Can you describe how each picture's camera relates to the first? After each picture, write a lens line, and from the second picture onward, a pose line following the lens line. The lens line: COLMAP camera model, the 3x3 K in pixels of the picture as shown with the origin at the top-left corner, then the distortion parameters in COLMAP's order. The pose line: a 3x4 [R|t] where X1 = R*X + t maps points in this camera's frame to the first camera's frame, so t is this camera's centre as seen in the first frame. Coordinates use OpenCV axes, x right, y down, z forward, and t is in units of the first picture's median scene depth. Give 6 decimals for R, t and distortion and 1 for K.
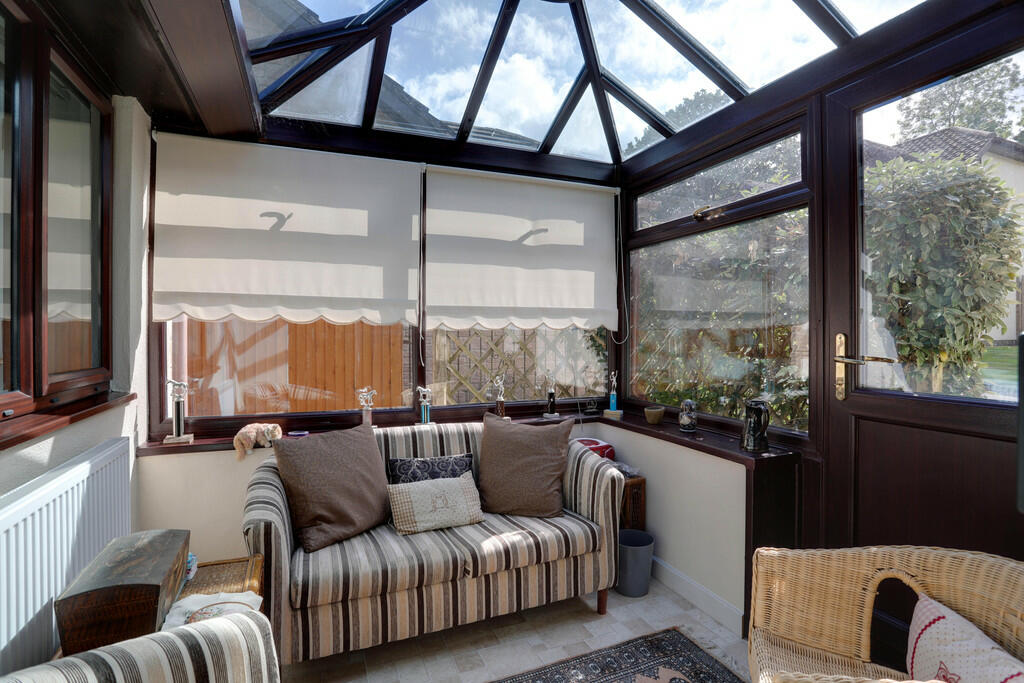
lens RADIAL K [[498.6, 0, 512.3], [0, 498.6, 334.0], [0, 0, 1]] dist [-0.064045, 0.024624]
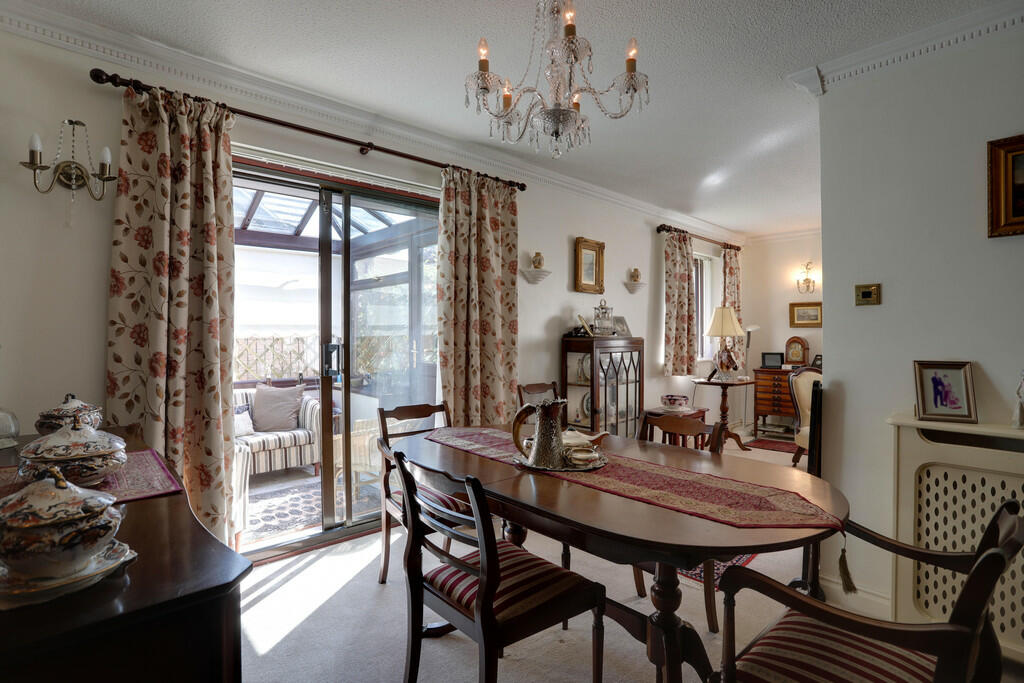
lens RADIAL K [[498.6, 0, 510.1], [0, 498.6, 337.7], [0, 0, 1]] dist [-0.064045, 0.024624]
pose [[0.939360, -0.005798, 0.342885, 0.227649], [0.006255, 0.999980, -0.000225, -0.003113], [-0.342877, 0.002356, 0.939377, -1.160577]]
